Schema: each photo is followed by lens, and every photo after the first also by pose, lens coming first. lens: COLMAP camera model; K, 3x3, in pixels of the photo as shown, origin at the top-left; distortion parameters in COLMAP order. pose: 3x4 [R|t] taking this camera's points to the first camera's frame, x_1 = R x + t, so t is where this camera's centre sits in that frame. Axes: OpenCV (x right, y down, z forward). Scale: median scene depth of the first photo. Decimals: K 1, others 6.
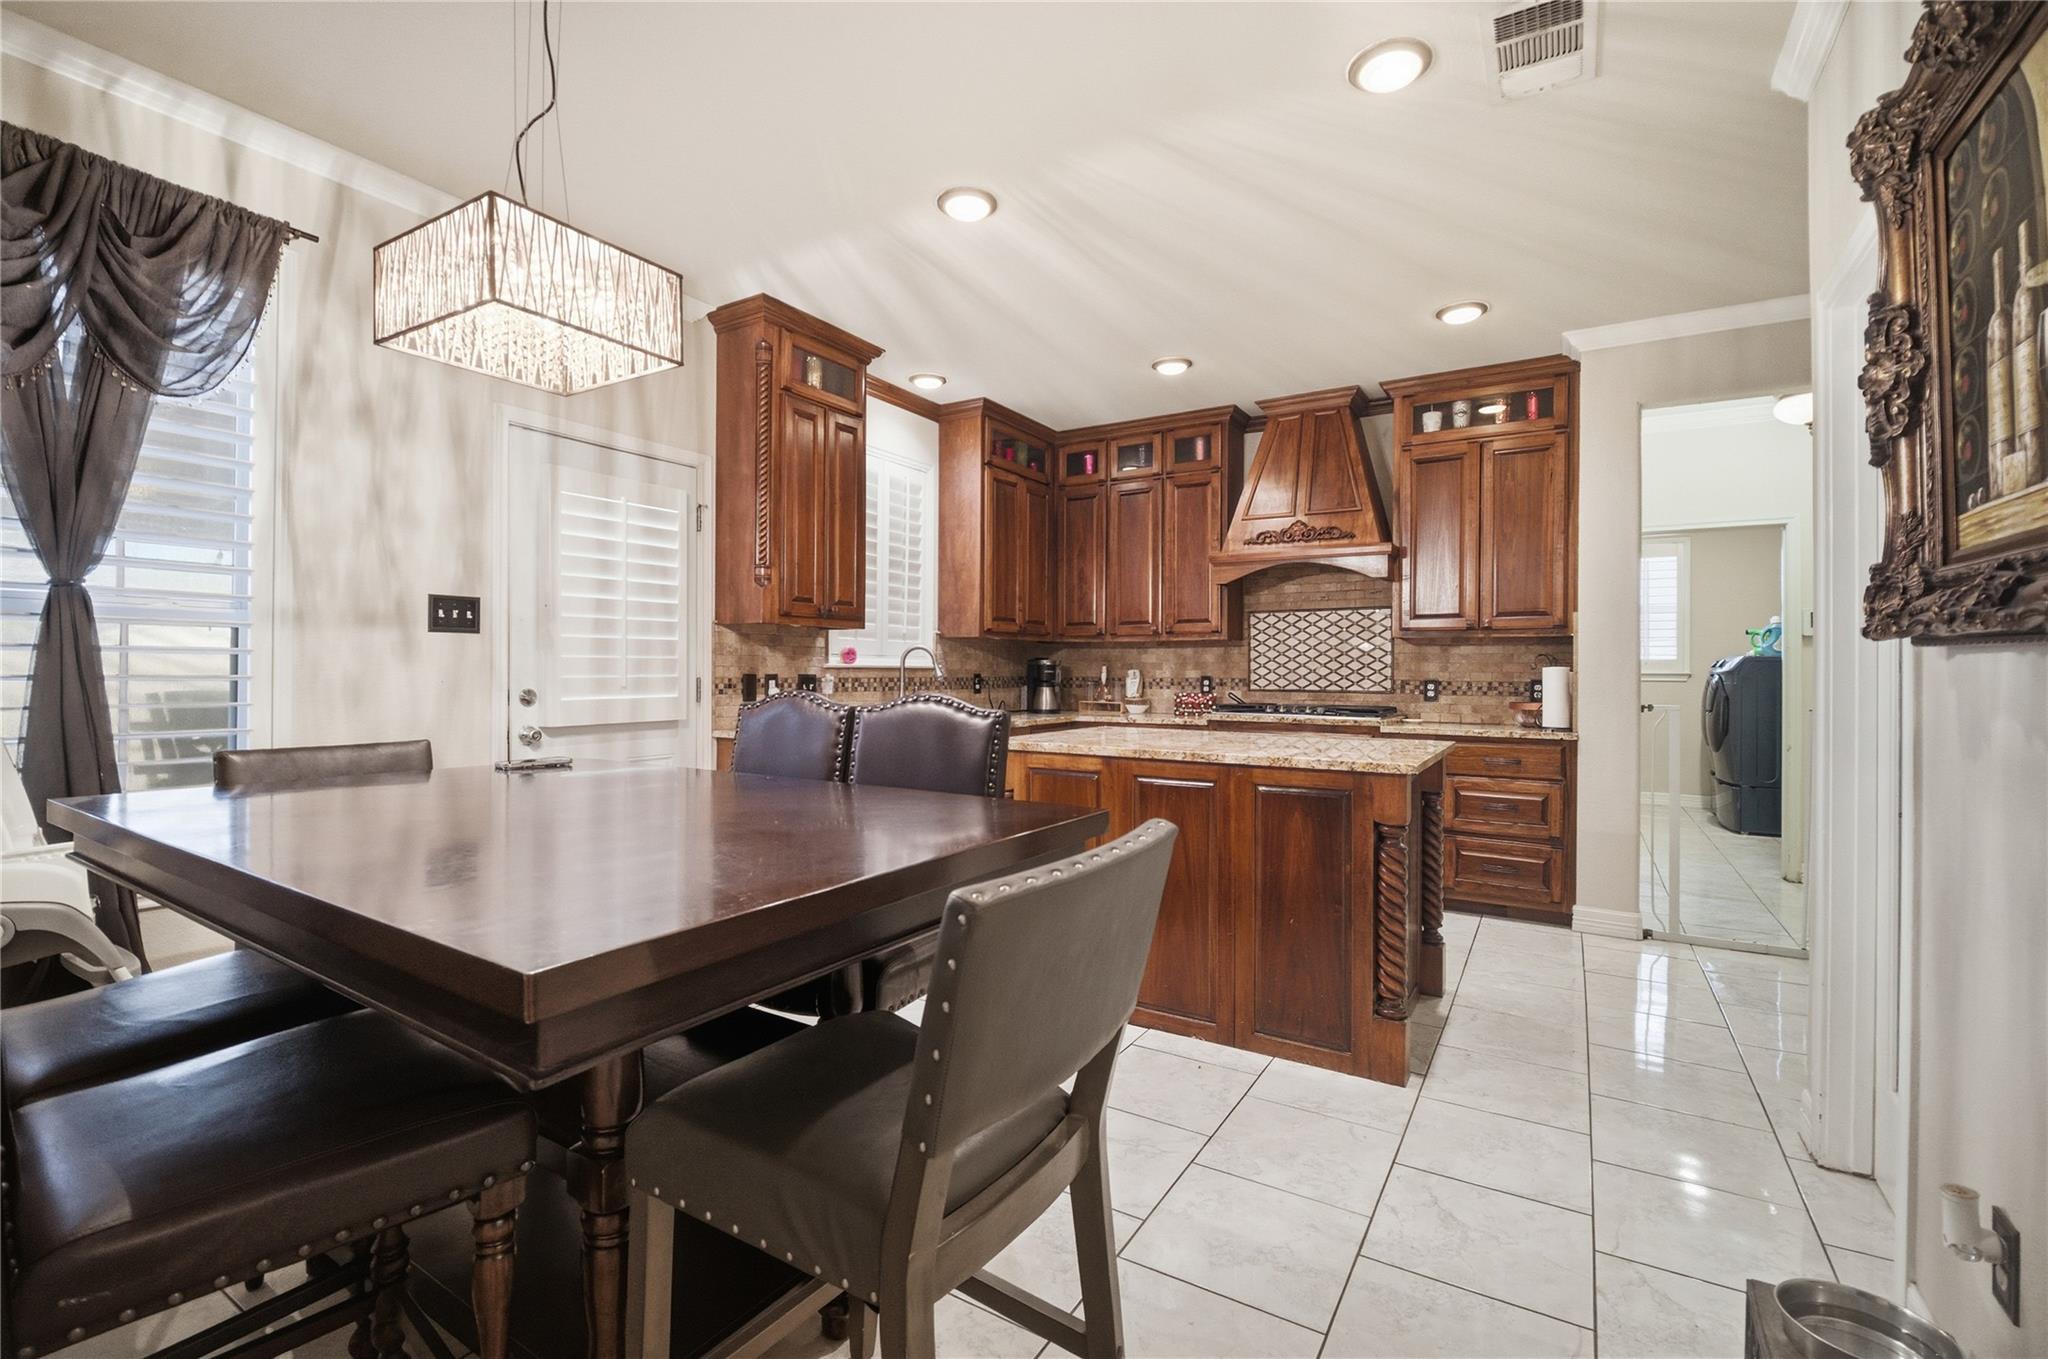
lens RADIAL K [[897.9, 0, 1018.2], [0, 897.9, 671.6], [0, 0, 1]] dist [-0.000238, -0.008851]
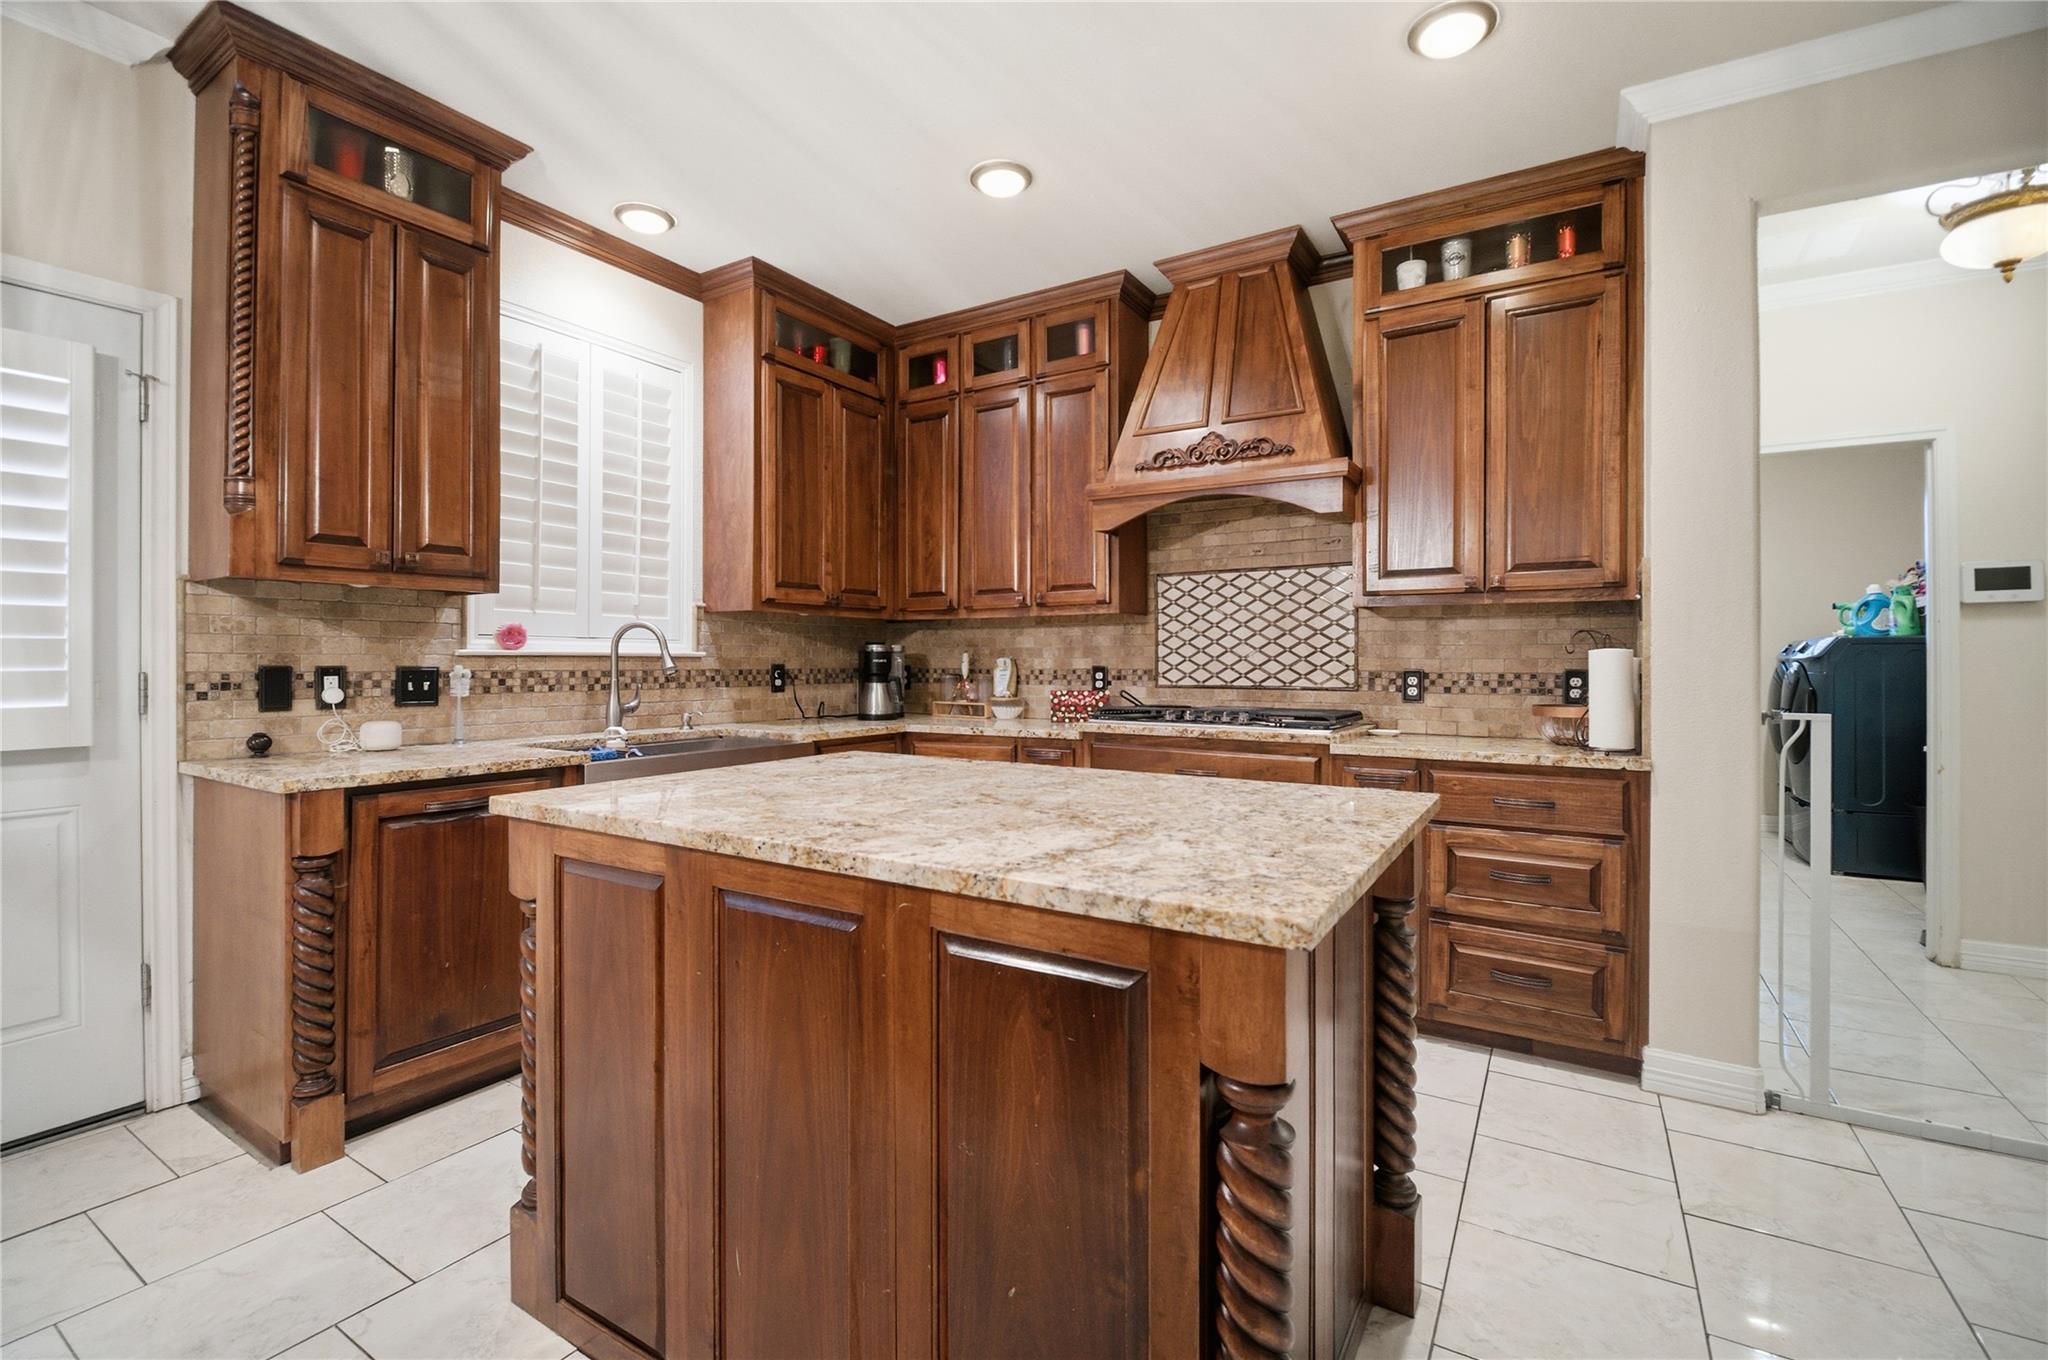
lens RADIAL K [[898.8, 0, 1018.7], [0, 898.8, 663.0], [0, 0, 1]] dist [-0.000231, -0.007177]
pose [[0.999988, -0.004107, -0.002499, 0.174491], [0.004109, 0.999991, 0.000535, 0.002092], [0.002497, -0.000545, 0.999997, 0.342632]]
